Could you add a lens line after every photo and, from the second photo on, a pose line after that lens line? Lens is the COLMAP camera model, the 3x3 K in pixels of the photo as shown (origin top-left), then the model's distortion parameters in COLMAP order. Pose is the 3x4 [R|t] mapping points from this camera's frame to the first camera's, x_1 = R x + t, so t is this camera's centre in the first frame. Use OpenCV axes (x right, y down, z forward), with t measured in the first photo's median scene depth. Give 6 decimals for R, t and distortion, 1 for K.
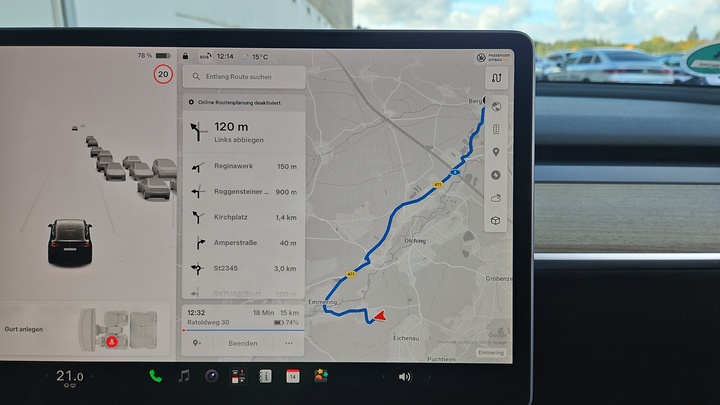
lens RADIAL K [[472.7, 0, 368.3], [0, 472.7, 179.1], [0, 0, 1]] dist [0.001794, -0.020650]
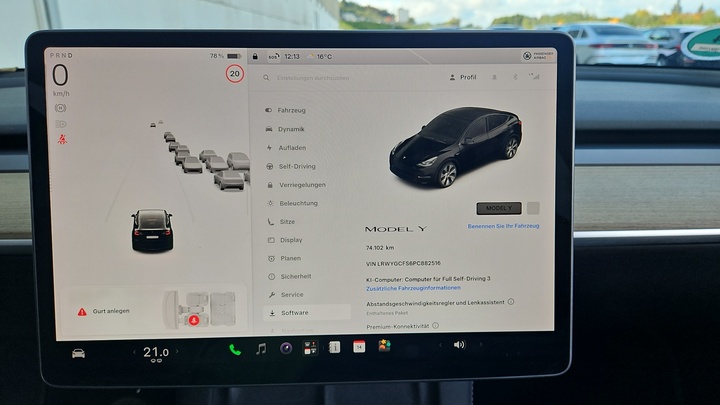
lens RADIAL K [[472.7, 0, 368.3], [0, 472.7, 179.1], [0, 0, 1]] dist [0.001794, -0.020650]
pose [[0.999464, -0.014470, 0.029371, -0.165177], [0.012994, 0.998673, 0.049838, -0.032020], [-0.030054, -0.049430, 0.998325, -0.092683]]
